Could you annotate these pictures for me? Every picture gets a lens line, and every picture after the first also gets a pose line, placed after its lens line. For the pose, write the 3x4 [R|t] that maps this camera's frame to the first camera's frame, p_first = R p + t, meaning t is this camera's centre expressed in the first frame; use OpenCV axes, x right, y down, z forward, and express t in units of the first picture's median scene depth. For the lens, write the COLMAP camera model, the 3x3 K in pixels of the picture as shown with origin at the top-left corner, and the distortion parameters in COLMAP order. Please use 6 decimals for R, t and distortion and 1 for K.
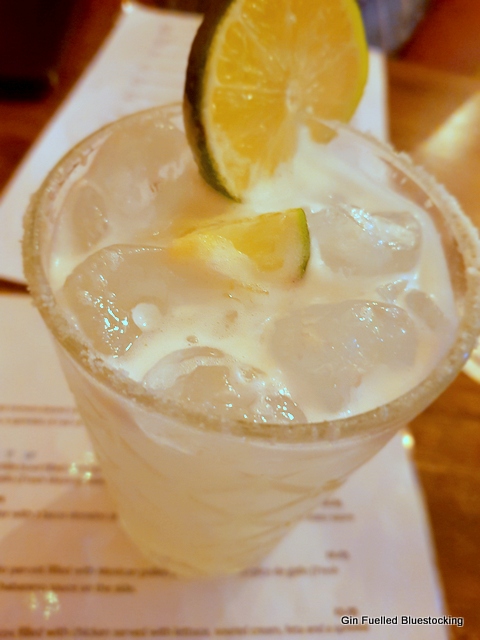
lens RADIAL K [[533.3, 0, 245.5], [0, 533.3, 306.1], [0, 0, 1]] dist [0.056634, -0.193854]
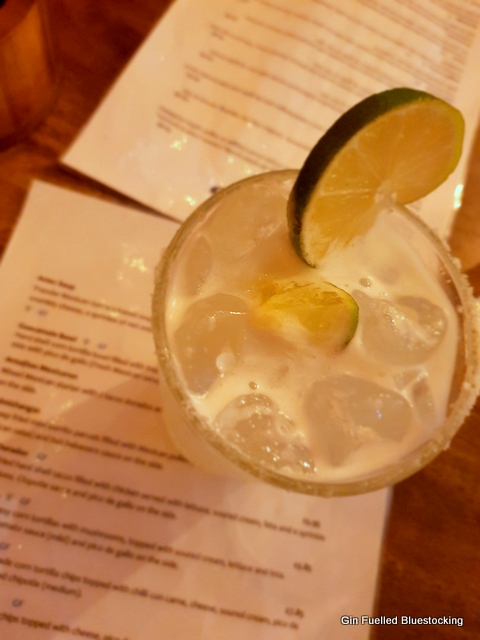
lens RADIAL K [[533.3, 0, 245.5], [0, 533.3, 306.1], [0, 0, 1]] dist [0.056634, -0.193854]
pose [[0.965607, 0.257482, -0.036143, -0.097163], [-0.237110, 0.929065, 0.283931, -0.424666], [0.106686, -0.265596, 0.958163, -0.245470]]
